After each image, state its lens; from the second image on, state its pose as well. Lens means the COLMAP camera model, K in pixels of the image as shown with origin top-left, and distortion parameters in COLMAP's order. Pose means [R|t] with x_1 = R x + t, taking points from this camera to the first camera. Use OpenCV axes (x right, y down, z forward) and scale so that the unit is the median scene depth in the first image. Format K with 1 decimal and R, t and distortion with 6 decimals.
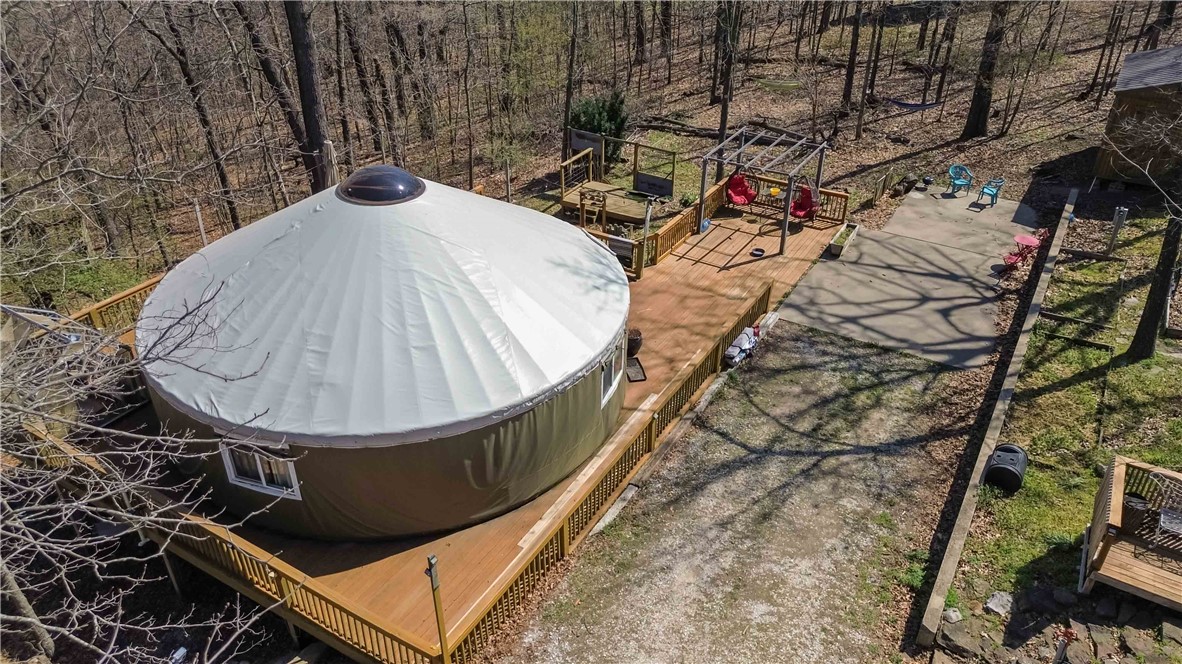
lens RADIAL K [[834.7, 0, 590.9], [0, 834.7, 336.9], [0, 0, 1]] dist [0.057172, -0.059853]
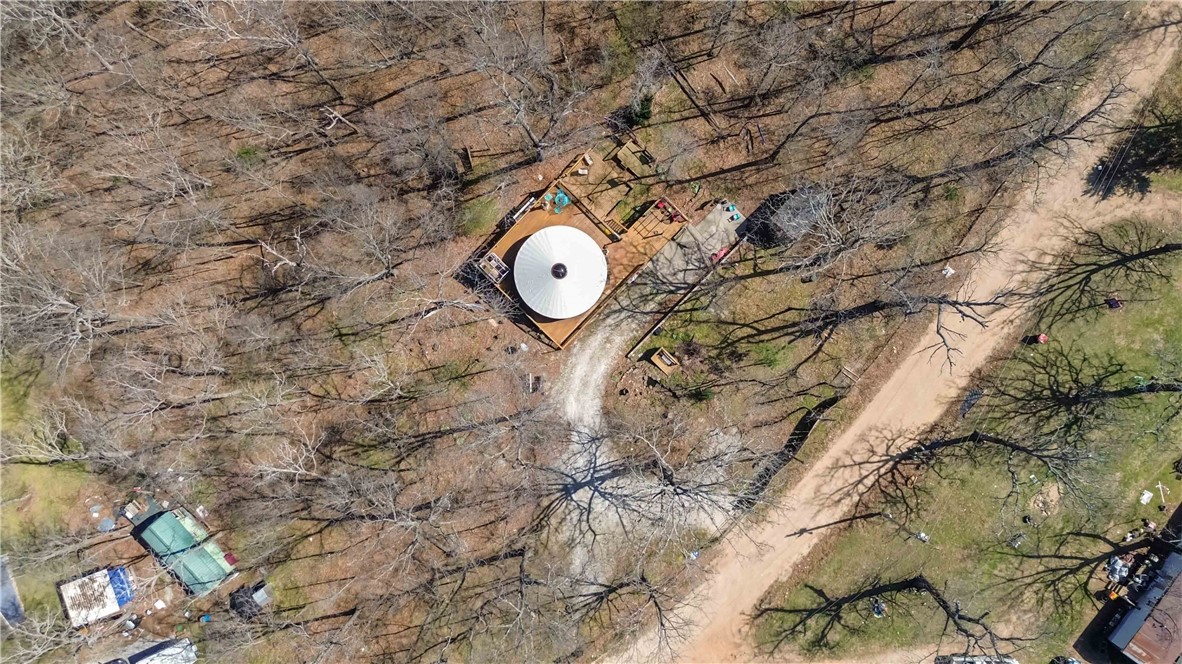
lens RADIAL K [[834.7, 0, 584.4], [0, 834.7, 334.3], [0, 0, 1]] dist [0.057172, -0.059853]
pose [[0.972032, 0.233972, -0.020268, 0.073125], [-0.107709, 0.520833, 0.846836, -2.802428], [0.208693, -0.820969, 0.531468, -1.318433]]
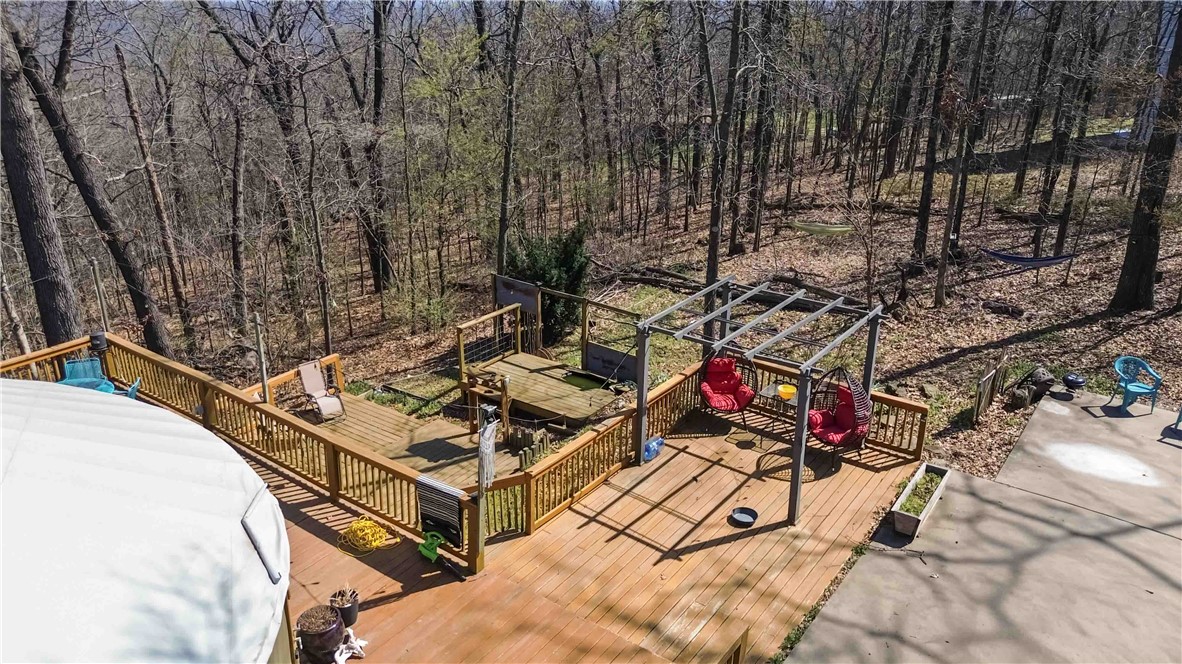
lens RADIAL K [[834.7, 0, 592.1], [0, 834.7, 329.3], [0, 0, 1]] dist [0.057172, -0.059853]
pose [[0.995834, 0.038259, -0.082776, 0.140556], [-0.053713, 0.979648, -0.193404, -0.103941], [0.073692, 0.197044, 0.977621, 0.465358]]
